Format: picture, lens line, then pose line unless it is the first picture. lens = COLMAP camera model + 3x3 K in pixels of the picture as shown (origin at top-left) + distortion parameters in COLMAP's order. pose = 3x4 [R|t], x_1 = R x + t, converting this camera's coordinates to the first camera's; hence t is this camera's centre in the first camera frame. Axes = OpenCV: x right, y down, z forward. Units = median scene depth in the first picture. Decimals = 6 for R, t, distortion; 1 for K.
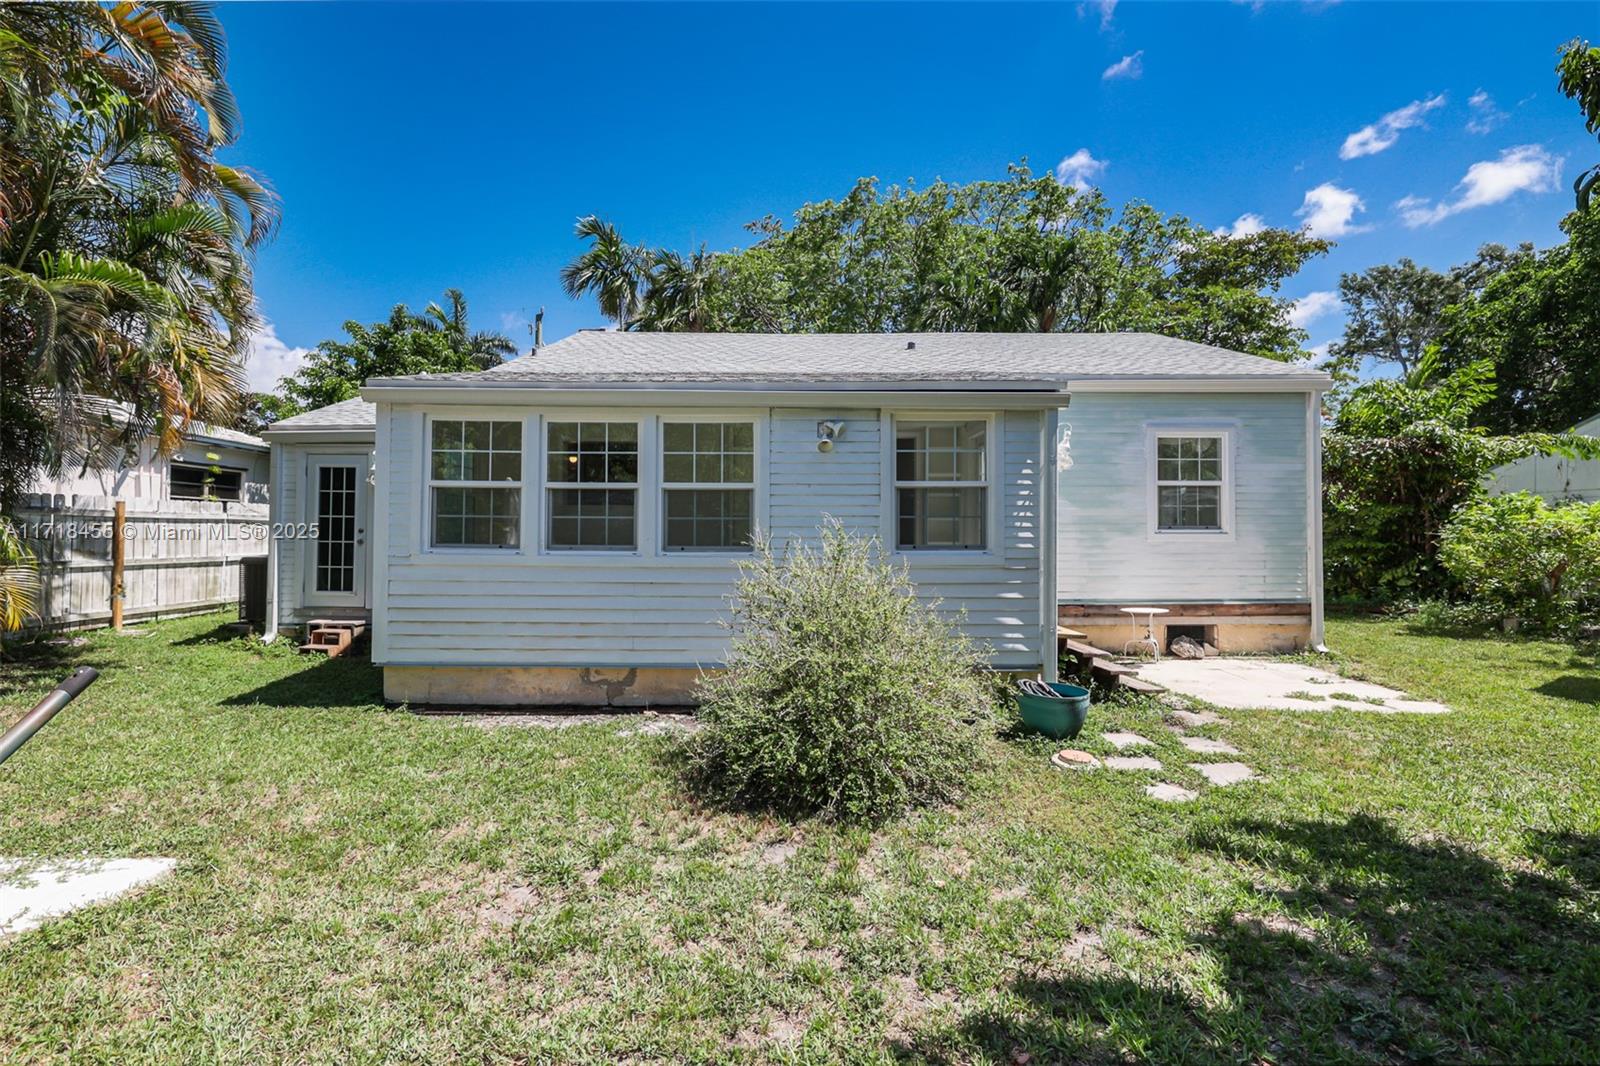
lens RADIAL K [[676.9, 0, 809.4], [0, 676.9, 527.4], [0, 0, 1]] dist [-0.004344, -0.000136]
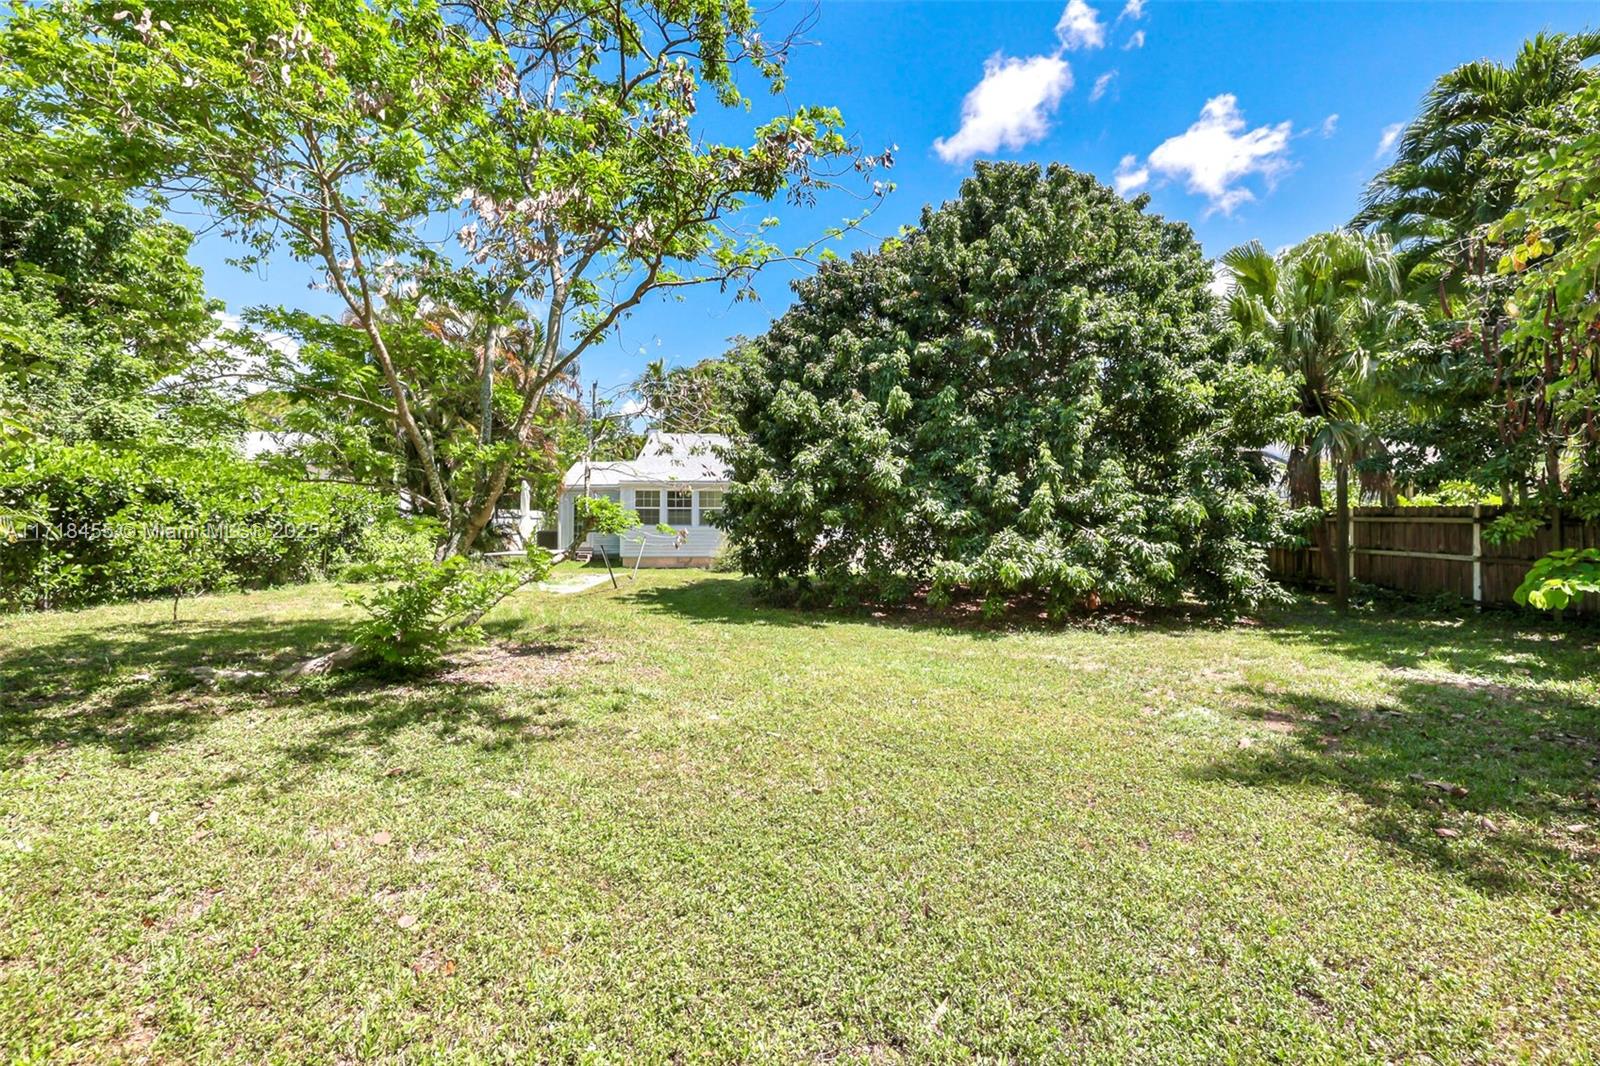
lens RADIAL K [[676.9, 0, 799.4], [0, 676.9, 525.7], [0, 0, 1]] dist [-0.004344, -0.000136]
pose [[0.999958, -0.008638, 0.003057, 0.321712], [0.008587, 0.999827, 0.016508, -0.021610], [-0.003199, -0.016481, 0.999859, -2.683924]]
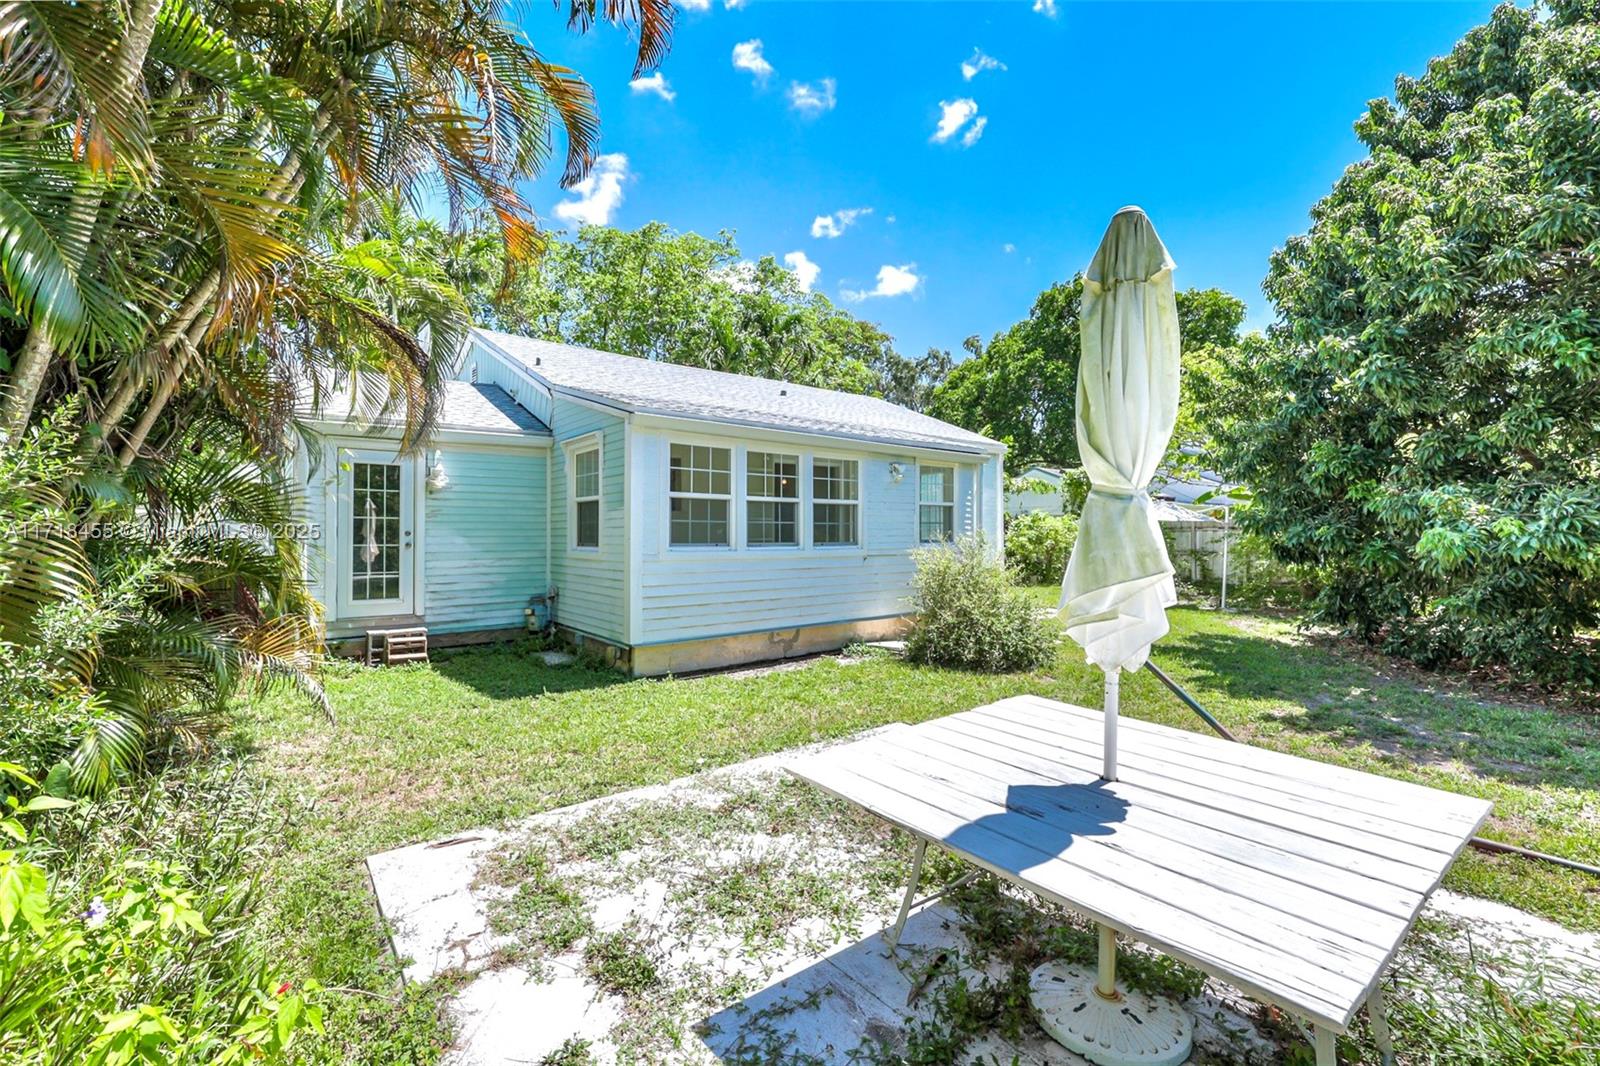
lens RADIAL K [[676.9, 0, 806.3], [0, 676.9, 534.8], [0, 0, 1]] dist [-0.004344, -0.000136]
pose [[0.789275, -0.005505, 0.614016, -1.109376], [-0.001987, 0.999932, 0.011520, -0.006481], [-0.614037, -0.010313, 0.789210, -0.129761]]
